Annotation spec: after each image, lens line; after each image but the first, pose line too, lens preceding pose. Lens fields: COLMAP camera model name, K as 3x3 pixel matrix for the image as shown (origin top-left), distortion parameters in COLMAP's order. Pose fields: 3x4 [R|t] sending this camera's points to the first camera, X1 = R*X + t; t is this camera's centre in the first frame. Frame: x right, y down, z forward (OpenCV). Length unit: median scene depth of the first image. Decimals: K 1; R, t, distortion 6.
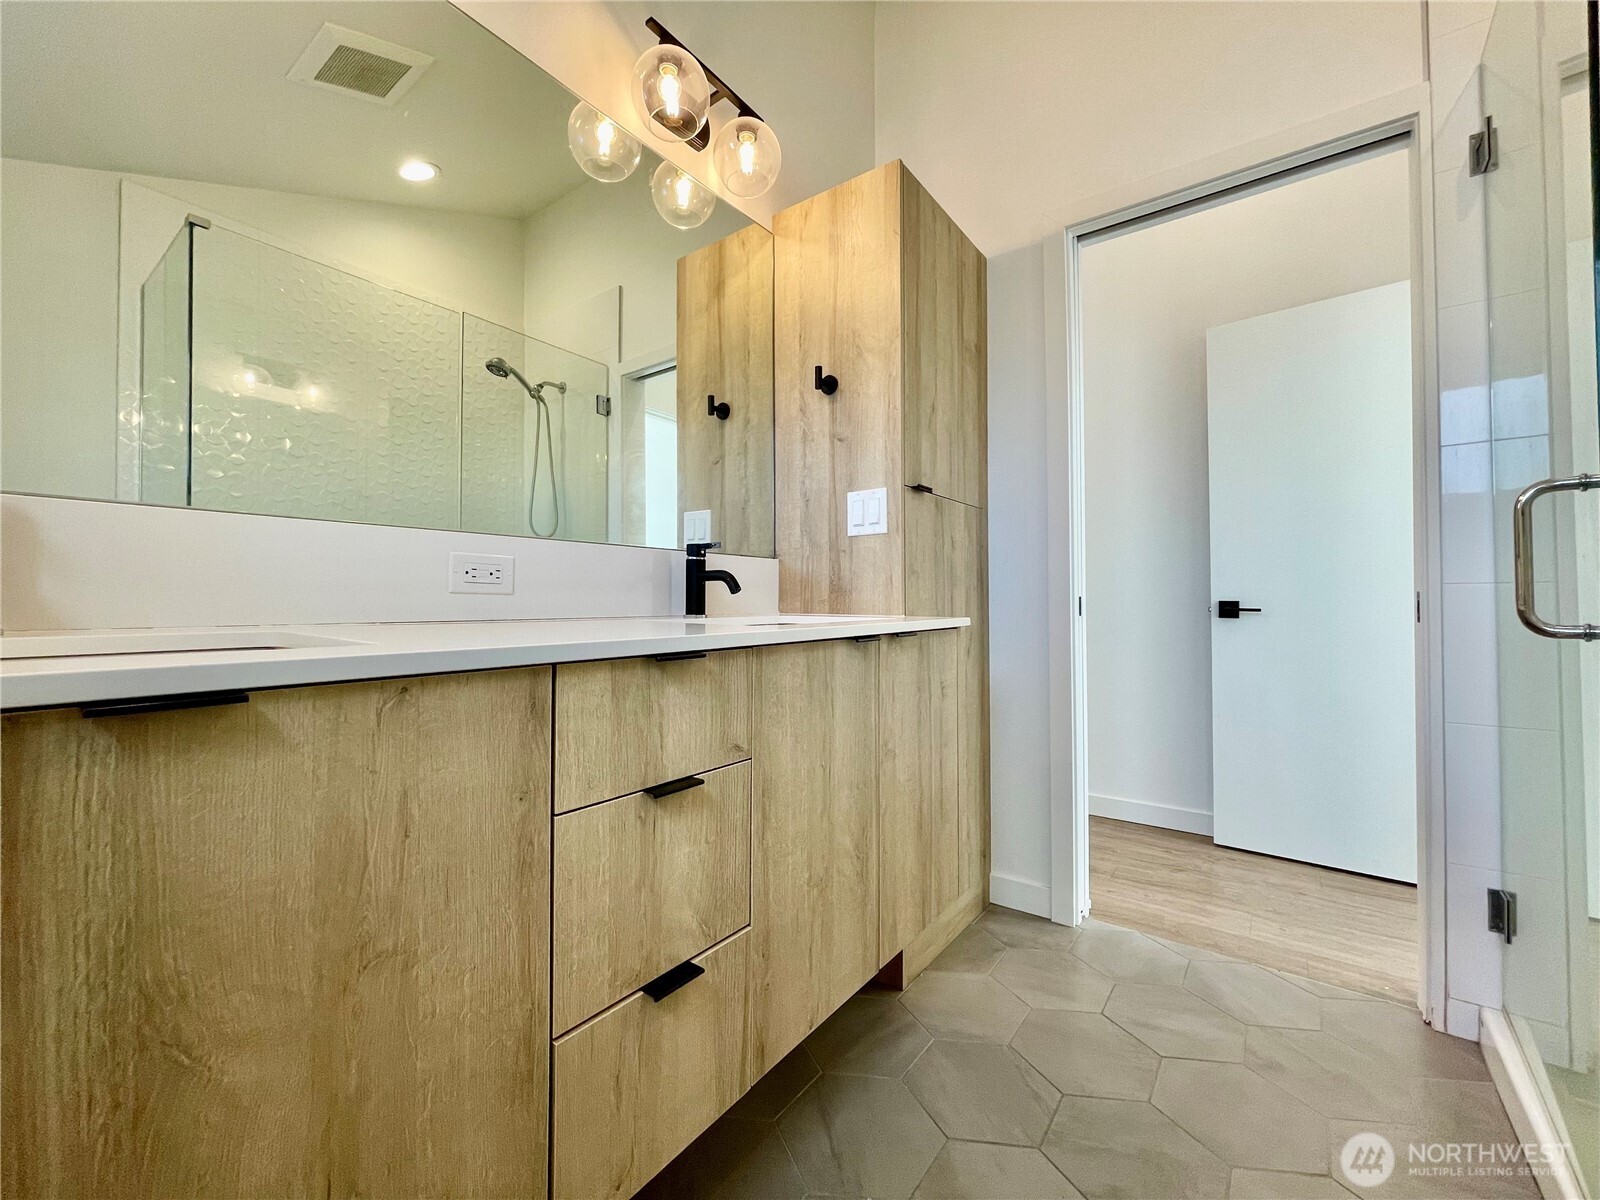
lens RADIAL K [[649.2, 0, 800.0], [0, 649.2, 600.0], [0, 0, 1]] dist [-0.001678, -0.000068]
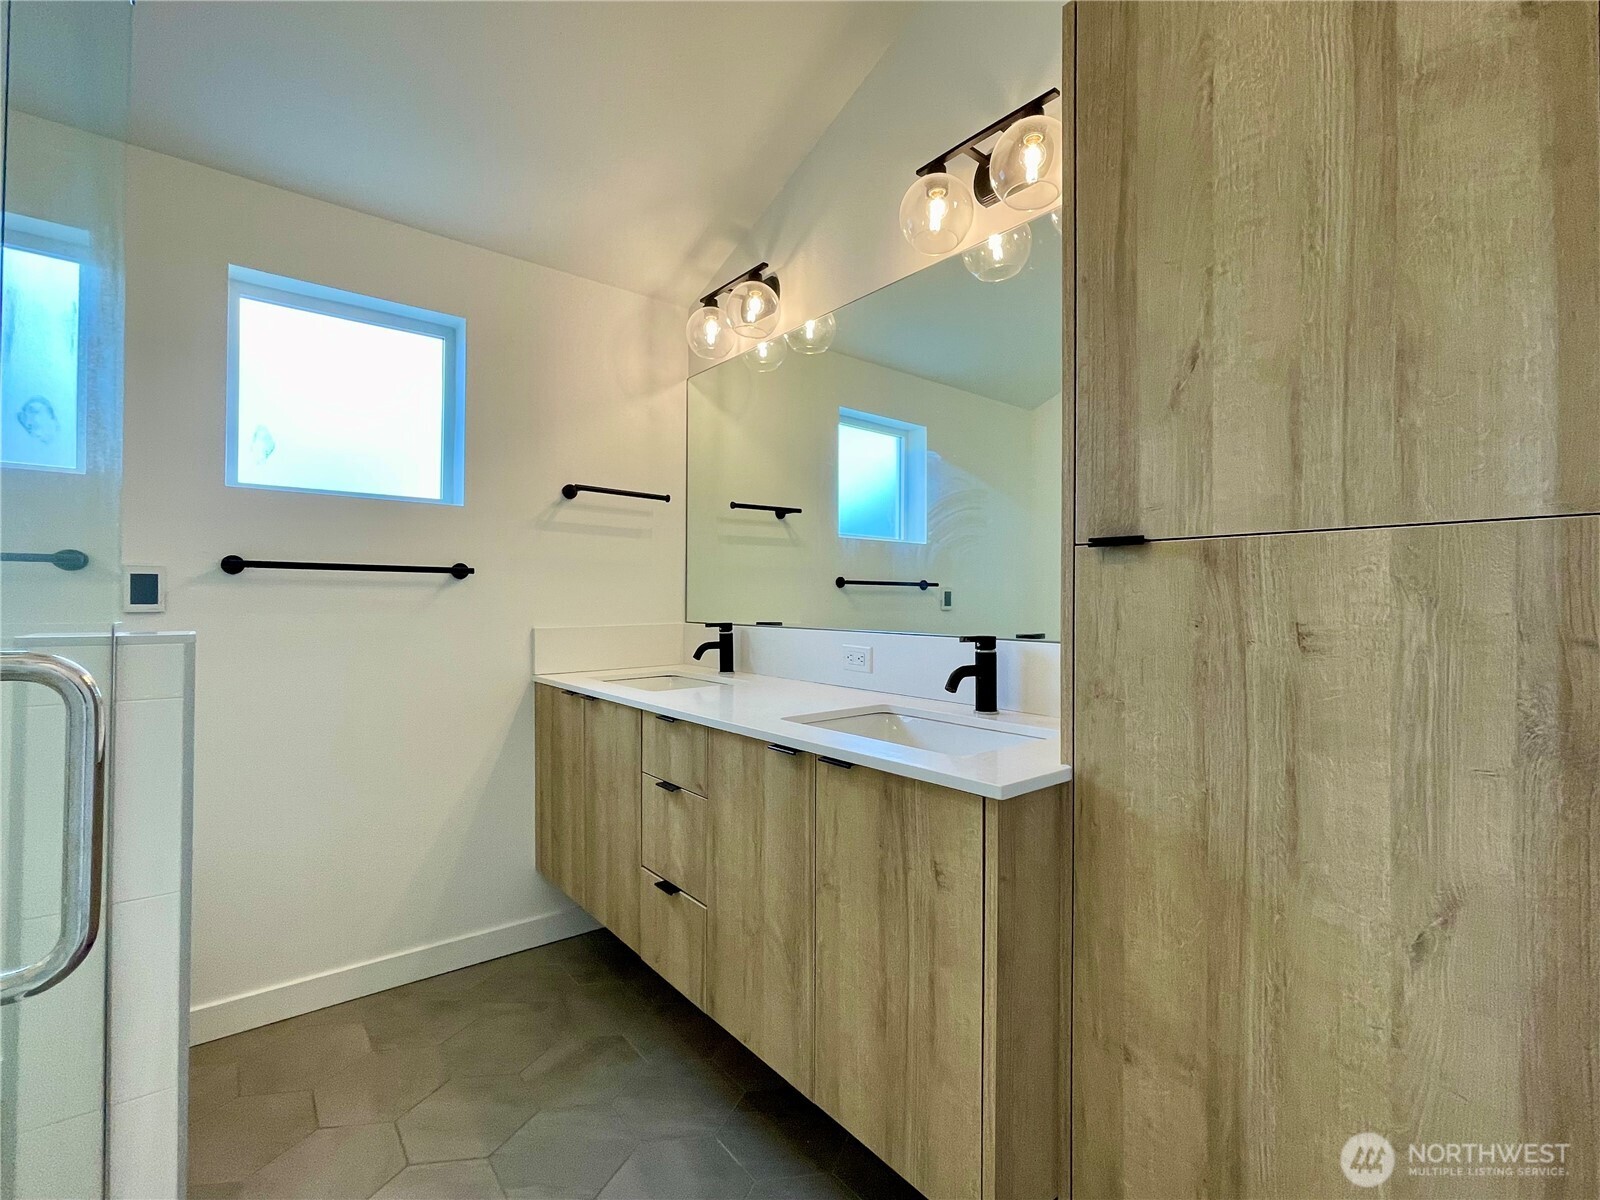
lens RADIAL K [[730.7, 0, 800.0], [0, 730.7, 600.0], [0, 0, 1]] dist [-0.000269, -0.000056]
pose [[-0.250326, 0.000404, -0.968161, 1.484037], [-0.000979, 0.999999, 0.000670, -0.217718], [0.968161, 0.001116, -0.250326, 1.586170]]
